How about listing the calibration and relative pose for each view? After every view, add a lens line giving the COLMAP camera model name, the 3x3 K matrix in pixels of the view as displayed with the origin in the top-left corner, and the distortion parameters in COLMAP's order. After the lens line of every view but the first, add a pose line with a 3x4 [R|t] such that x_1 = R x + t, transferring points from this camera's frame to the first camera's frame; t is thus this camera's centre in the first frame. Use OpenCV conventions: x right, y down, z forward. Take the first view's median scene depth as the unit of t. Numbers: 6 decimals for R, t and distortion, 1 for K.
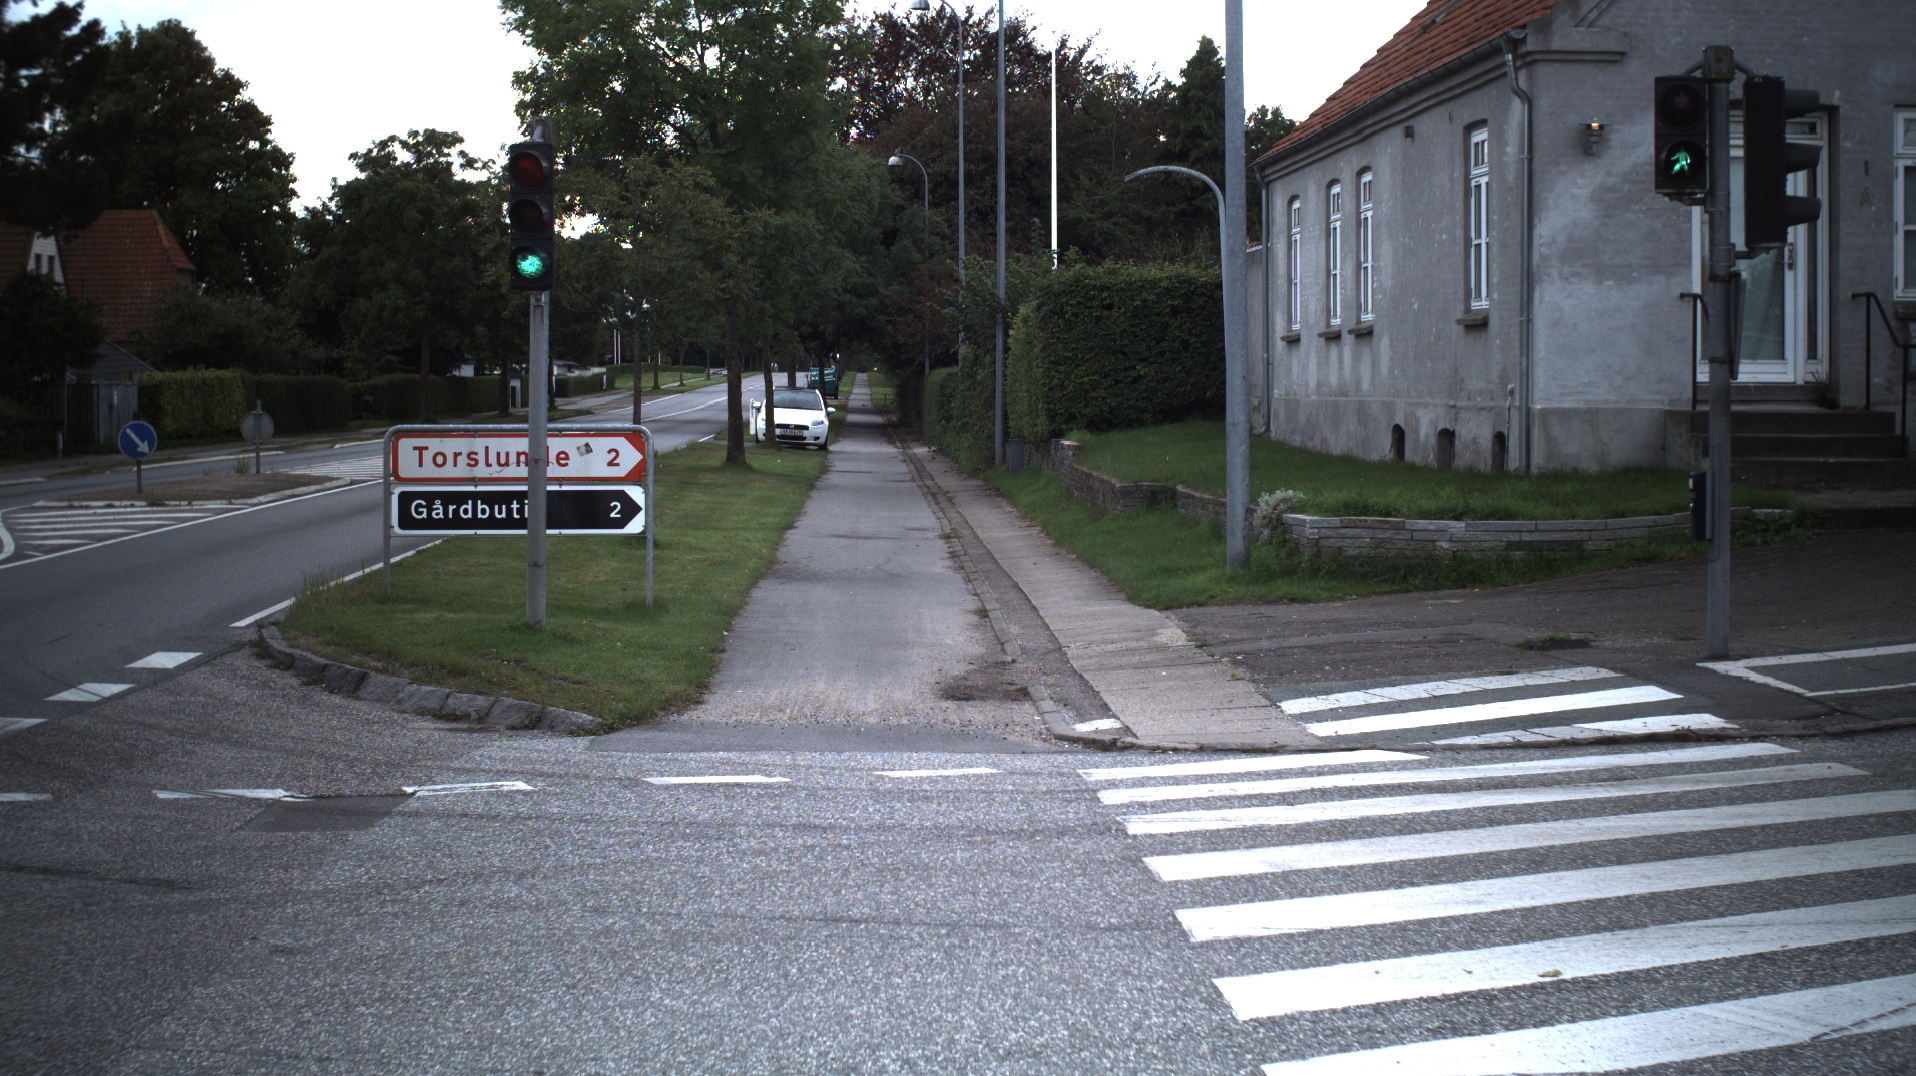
lens RADIAL K [[3519.7, 0, 958.0], [0, 3519.7, 538.0], [0, 0, 1]] dist [-0.291712, 0.170418]
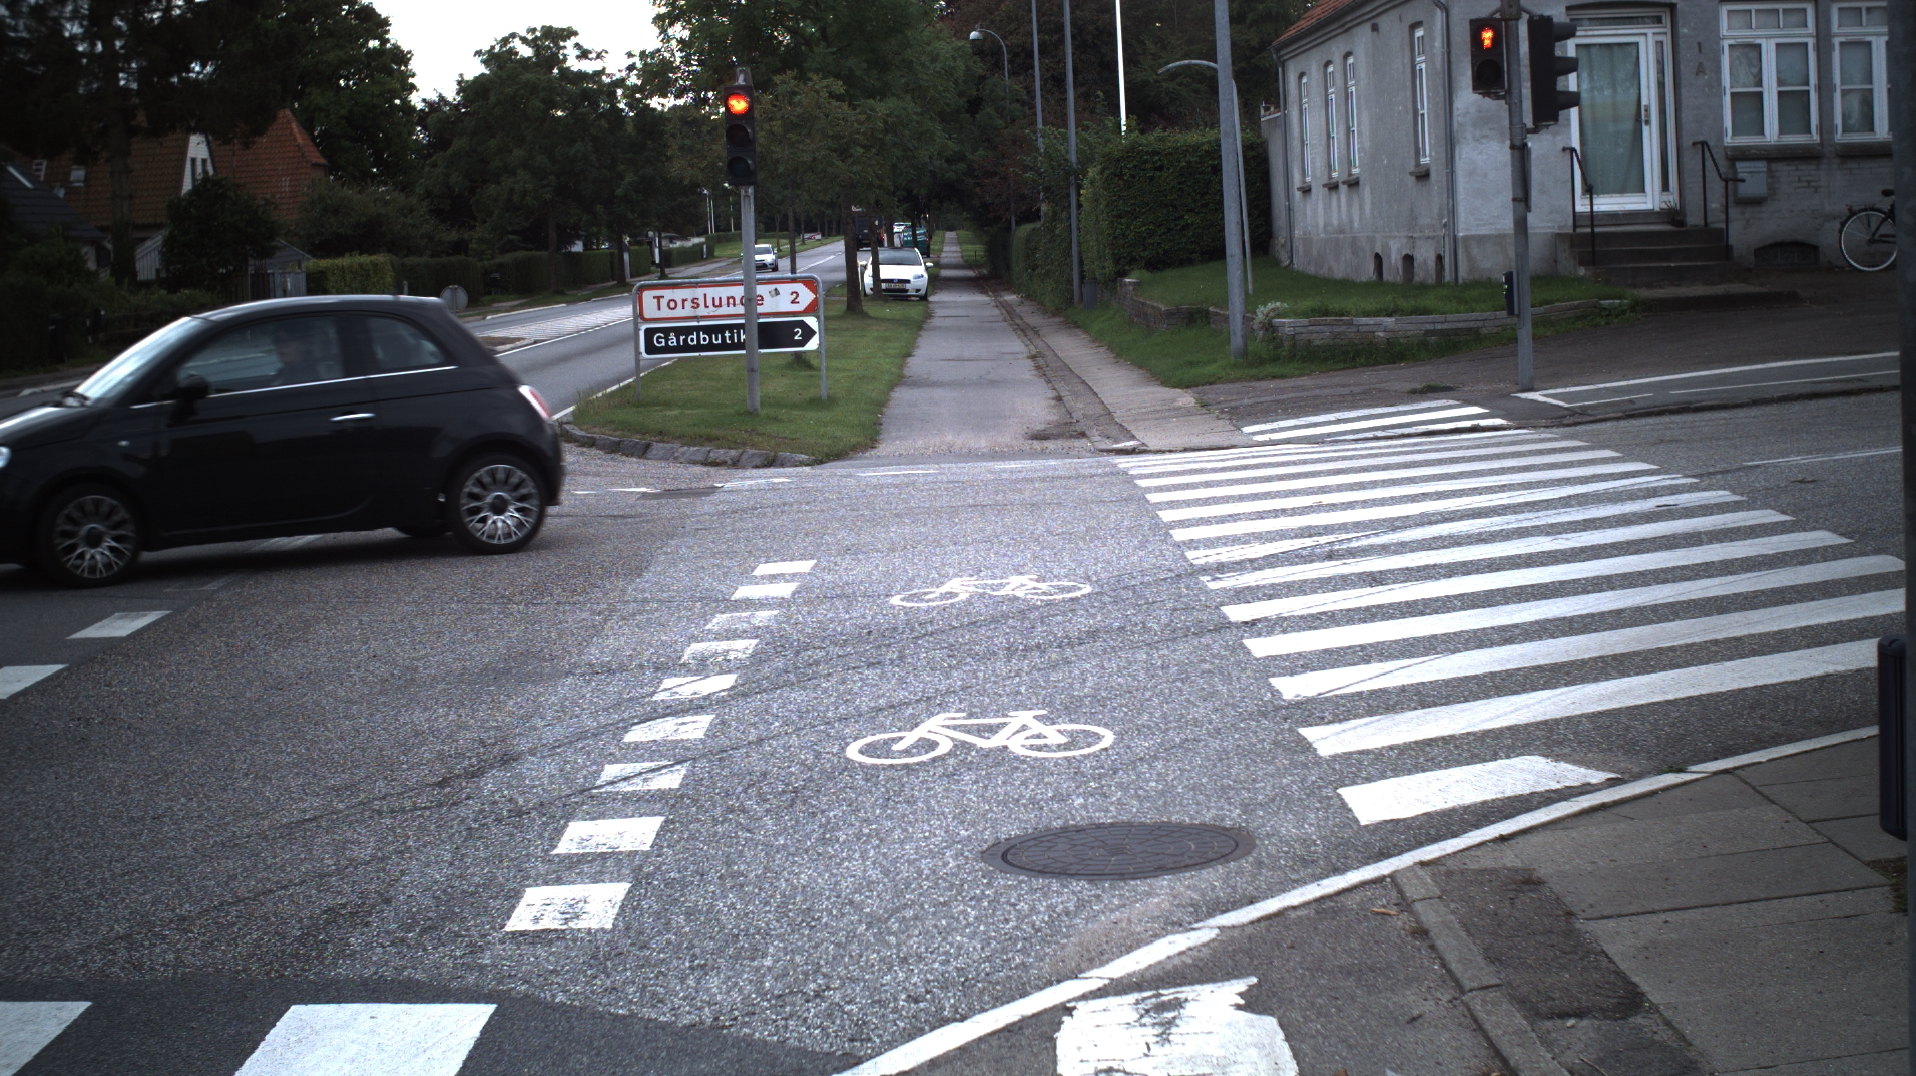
lens RADIAL K [[3519.7, 0, 958.0], [0, 3519.7, 538.0], [0, 0, 1]] dist [-0.291712, 0.170418]
pose [[0.998701, -0.042169, -0.028603, 0.003558], [0.043301, 0.998254, 0.040170, 0.014038], [0.026859, -0.041356, 0.998783, -0.299275]]
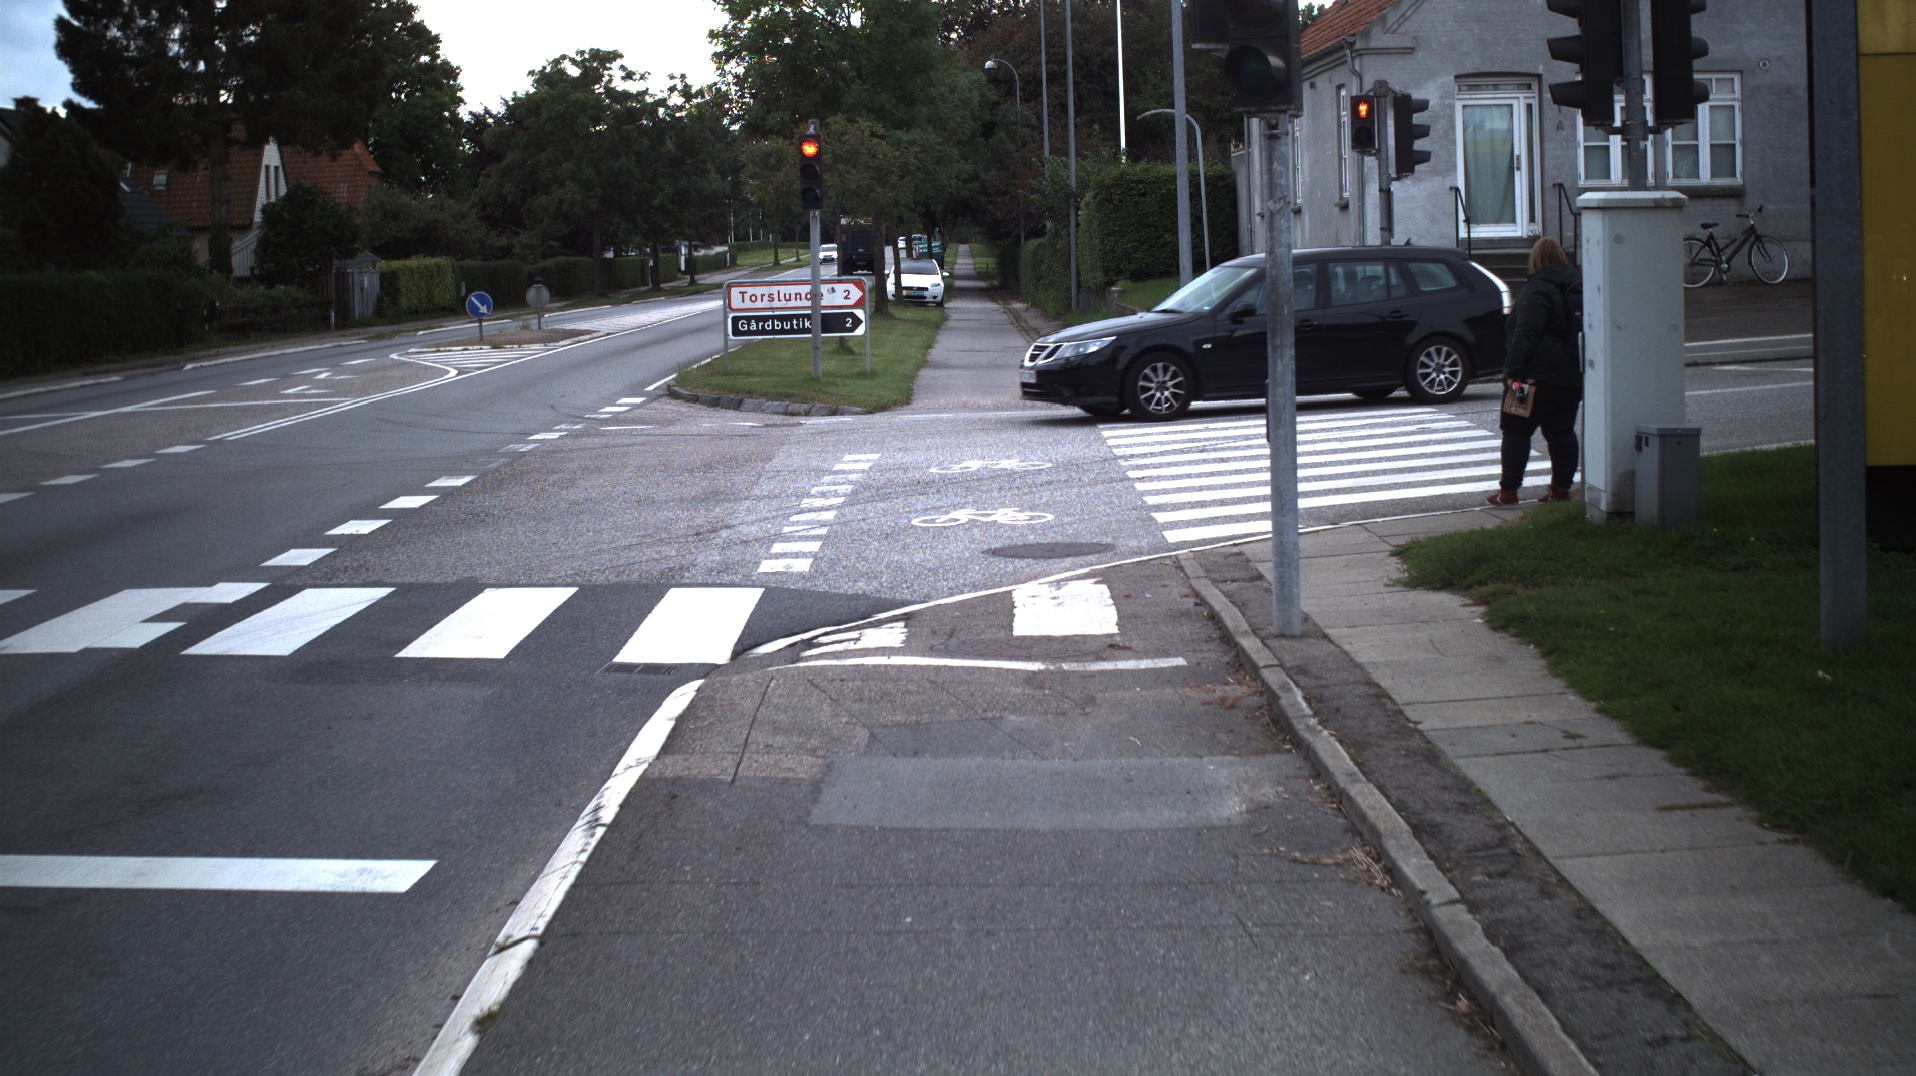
lens RADIAL K [[3519.7, 0, 958.0], [0, 3519.7, 538.0], [0, 0, 1]] dist [-0.291712, 0.170418]
pose [[0.999187, -0.026153, -0.030689, 0.010282], [0.027268, 0.998962, 0.036489, 0.027648], [0.029703, -0.037296, 0.998863, -0.604363]]
